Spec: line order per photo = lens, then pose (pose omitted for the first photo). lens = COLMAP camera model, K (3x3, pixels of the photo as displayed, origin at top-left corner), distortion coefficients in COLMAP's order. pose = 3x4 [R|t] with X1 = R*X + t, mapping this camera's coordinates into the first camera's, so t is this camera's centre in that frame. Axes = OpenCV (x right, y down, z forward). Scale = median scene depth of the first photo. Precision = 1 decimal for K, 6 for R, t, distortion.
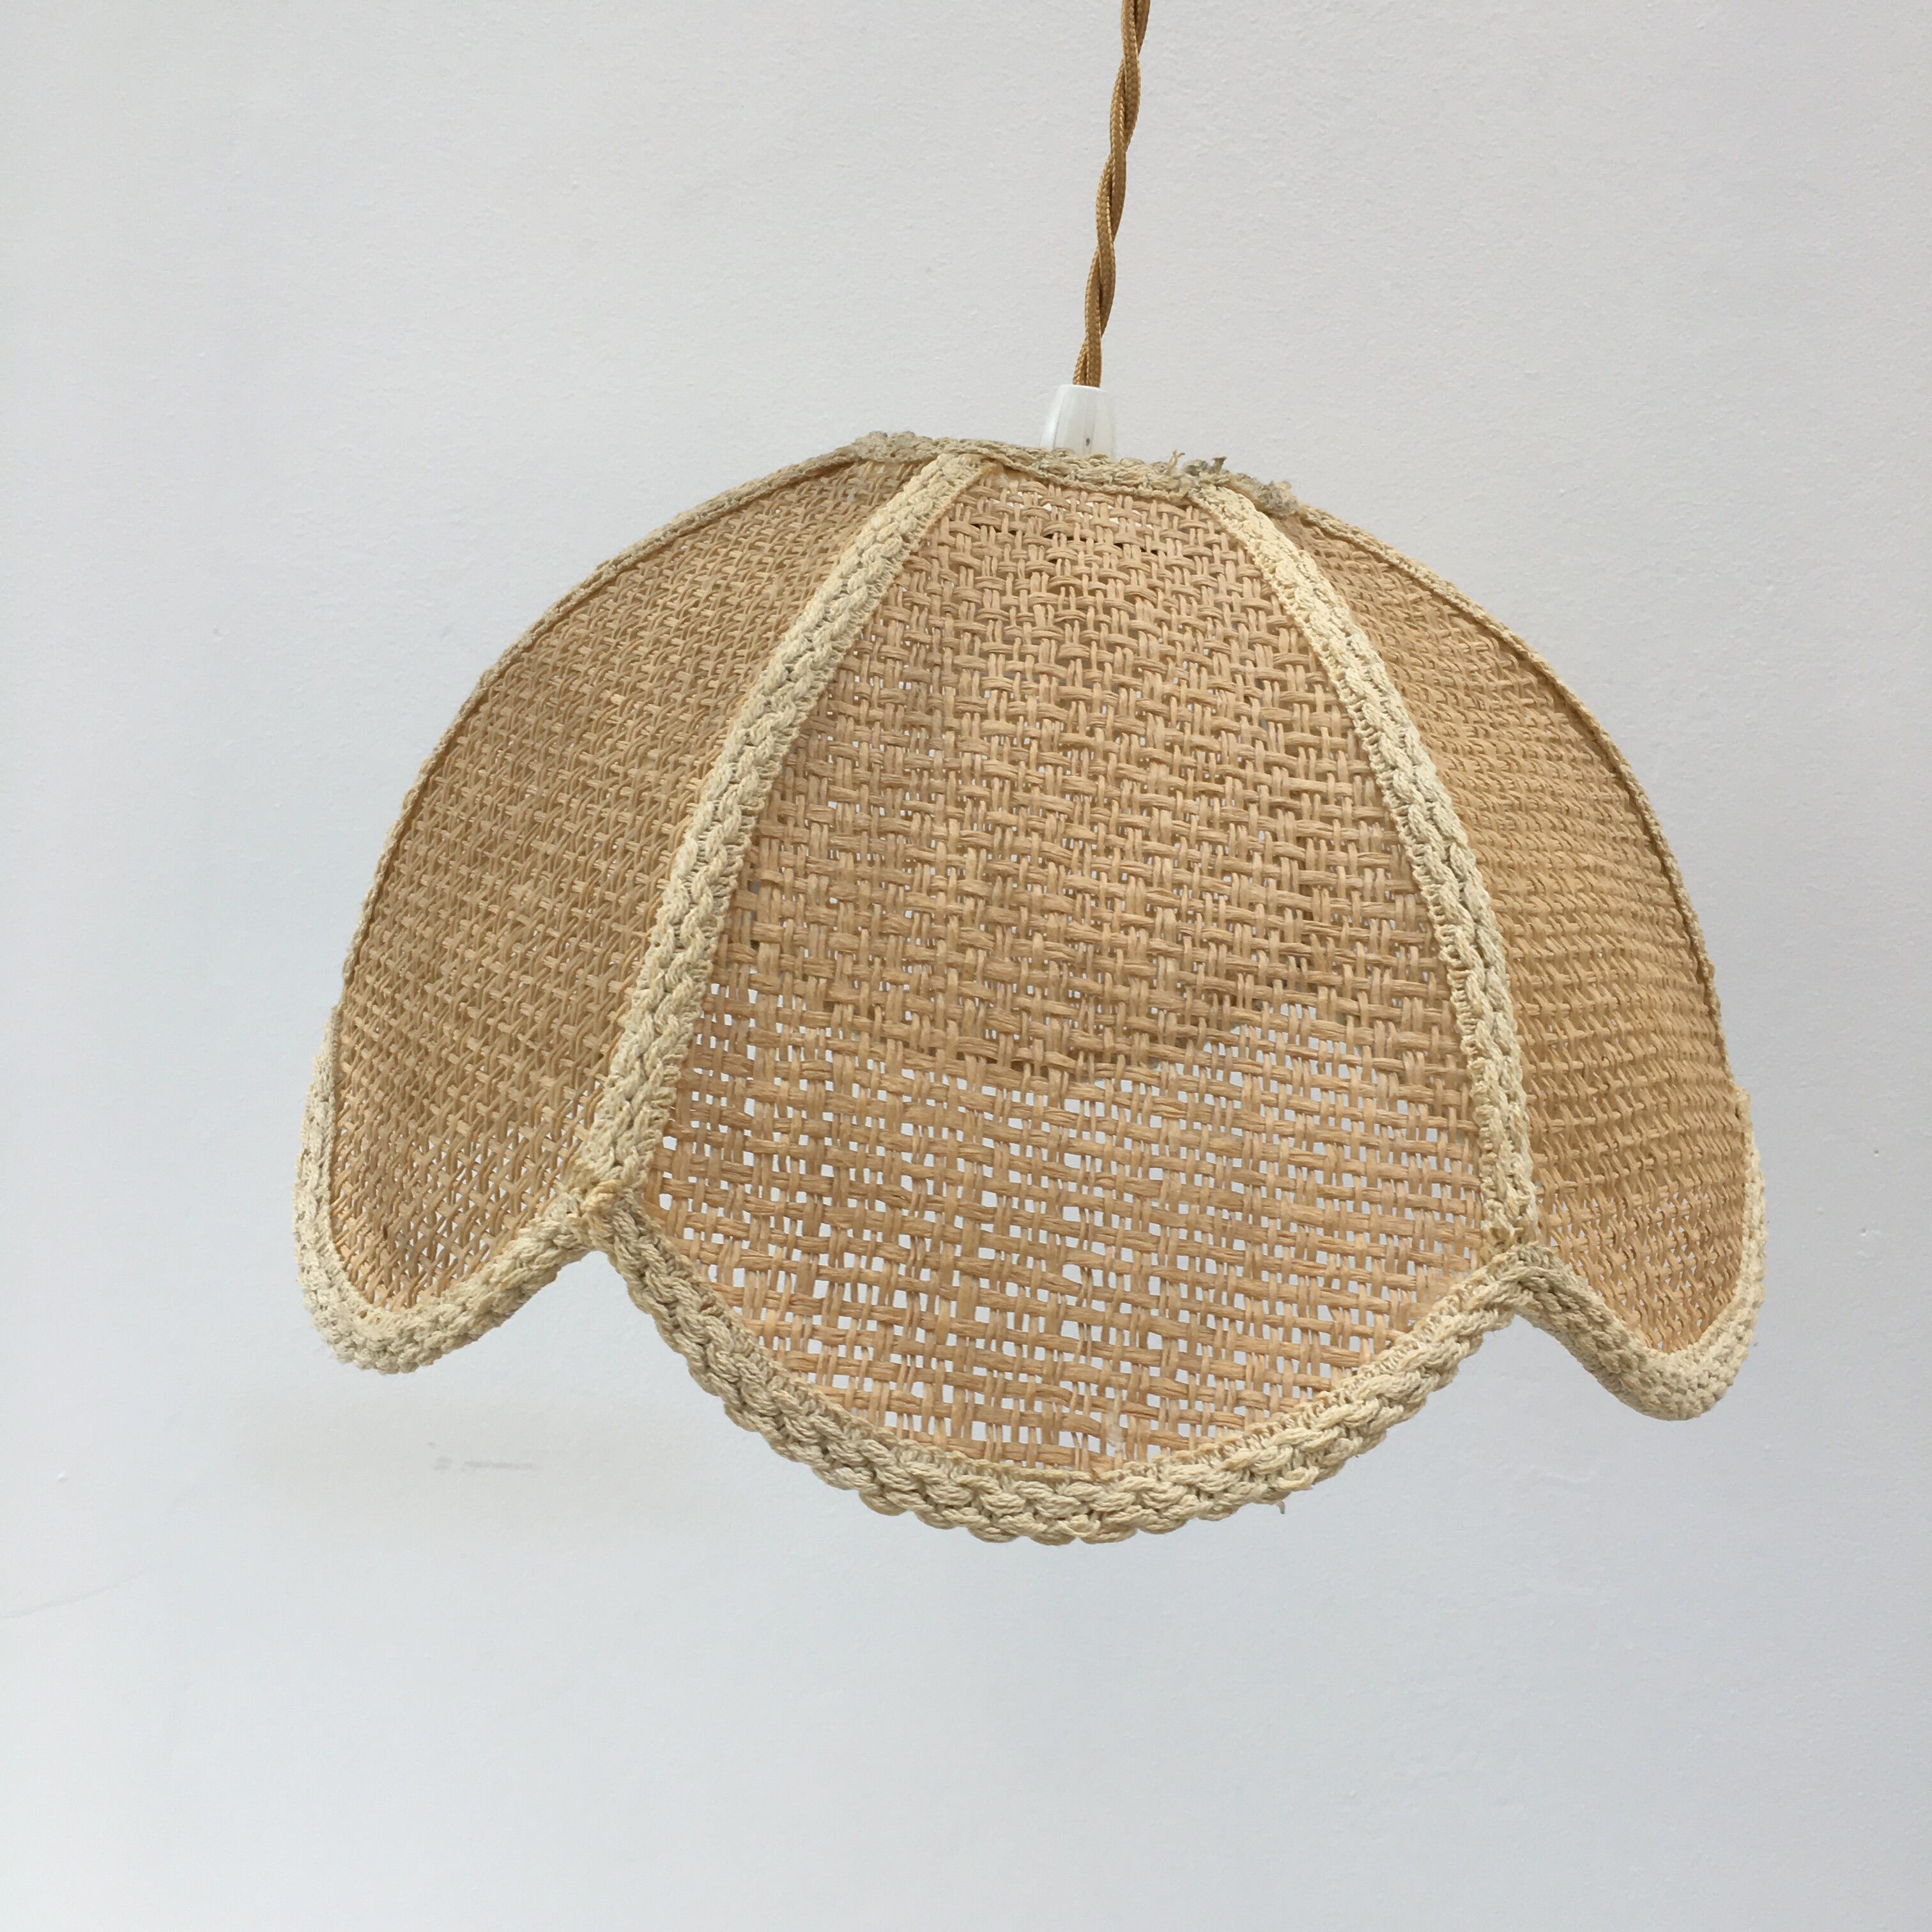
lens RADIAL K [[2230.2, 0, 966.0], [0, 2230.2, 966.0], [0, 0, 1]] dist [0.067869, 0.001557]
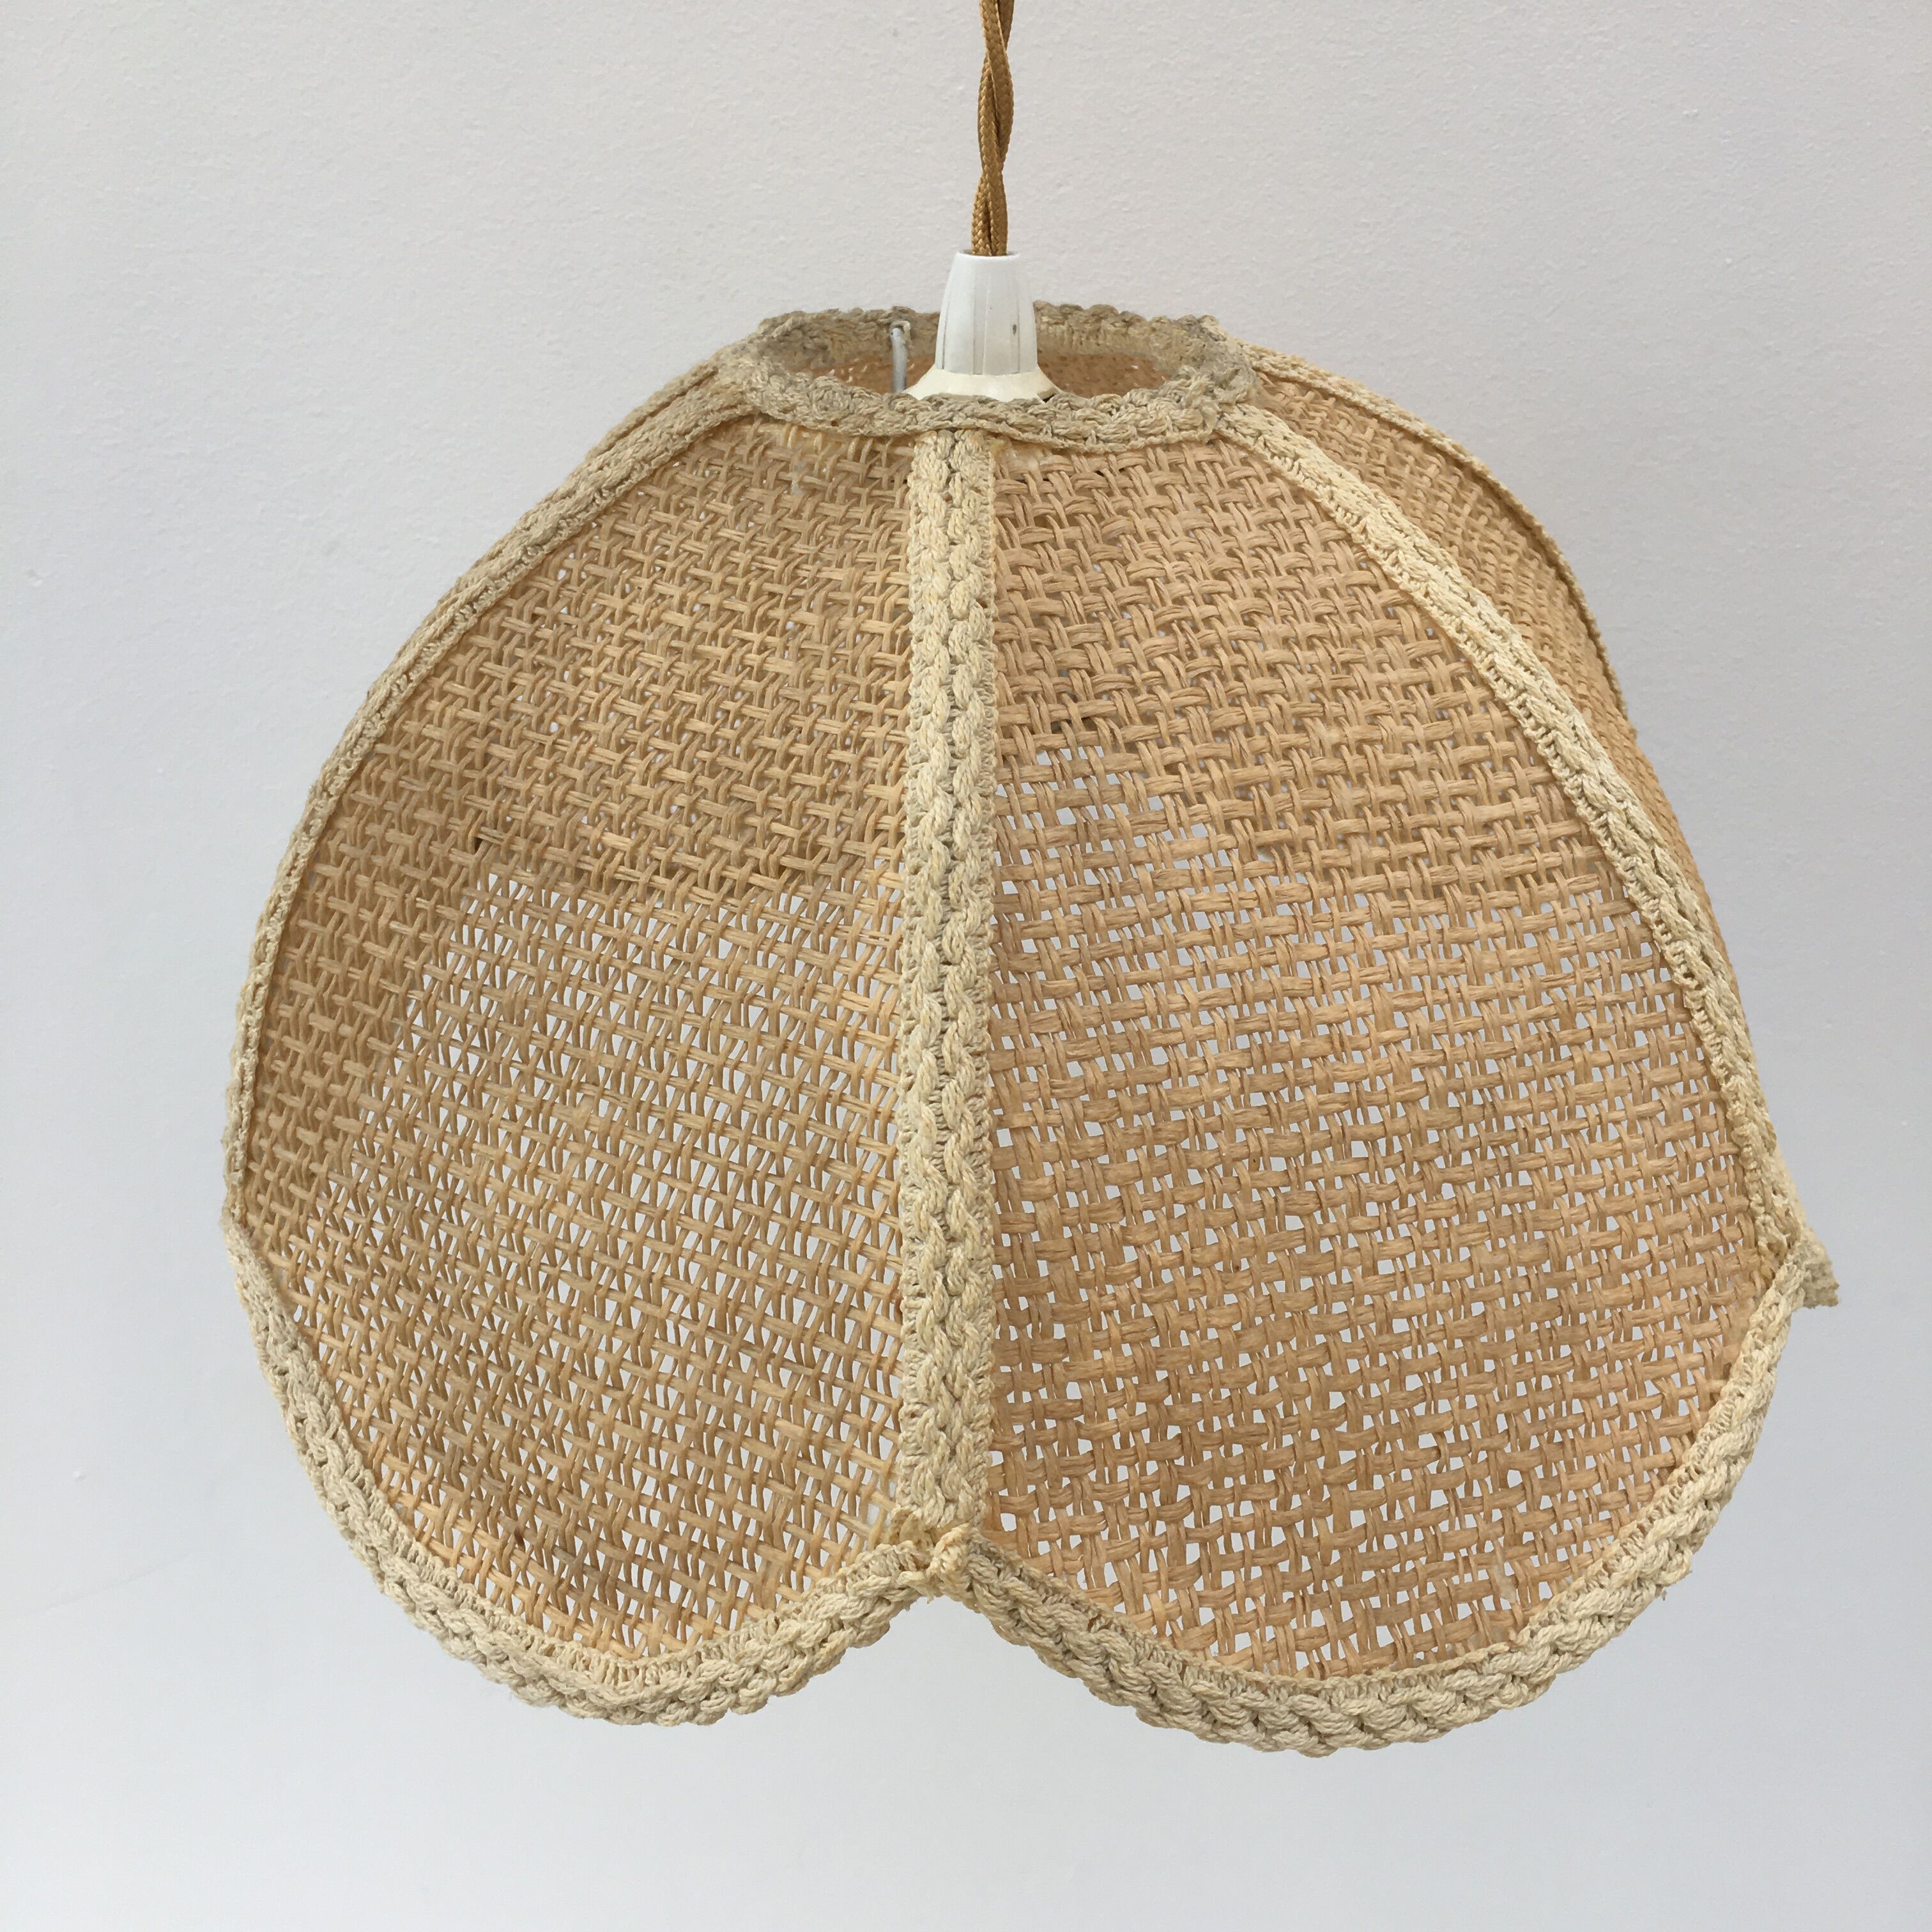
lens RADIAL K [[2230.6, 0, 936.3], [0, 2230.6, 974.7], [0, 0, 1]] dist [0.078920, 0.014464]
pose [[0.910367, -0.279627, 0.305025, -0.357841], [0.164010, 0.920585, 0.354434, -0.393638], [-0.379910, -0.272638, 0.883933, 0.293305]]
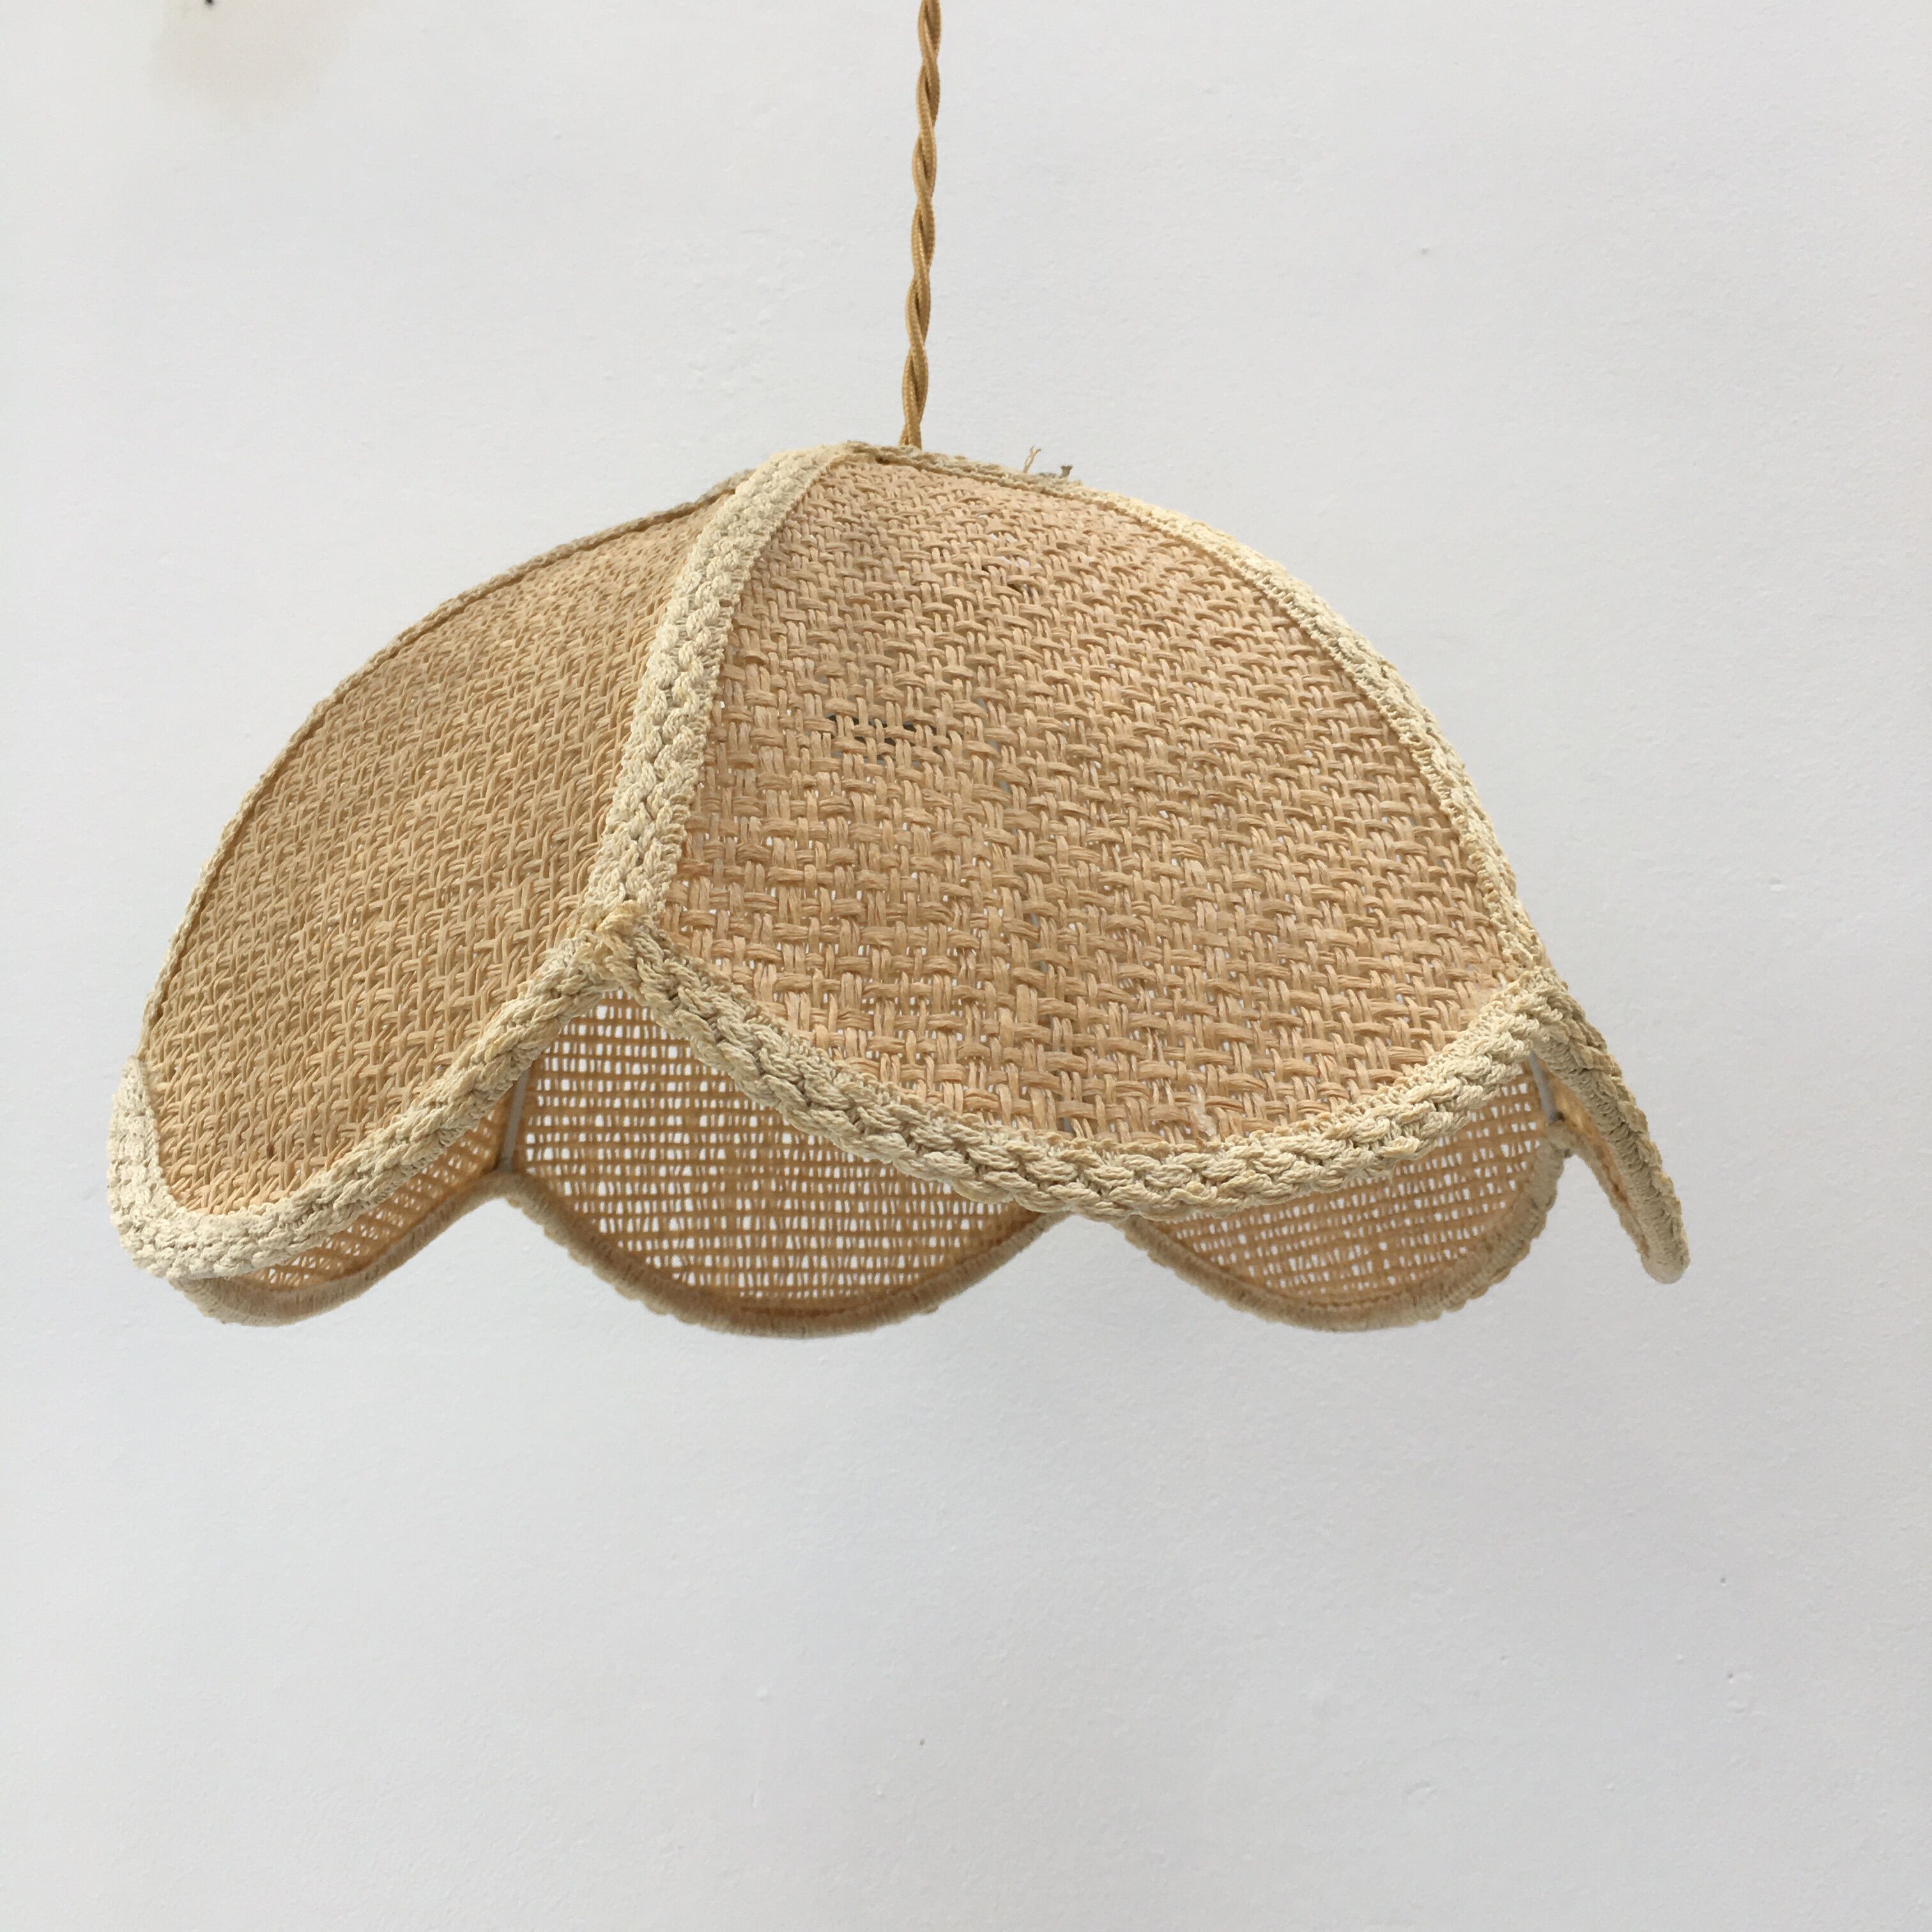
lens RADIAL K [[2230.2, 0, 966.0], [0, 2230.2, 966.0], [0, 0, 1]] dist [0.067869, 0.001557]
pose [[0.967182, -0.015928, 0.253586, -0.249305], [0.109185, 0.927241, -0.358193, 0.445595], [-0.229430, 0.374125, 0.898550, 0.158902]]
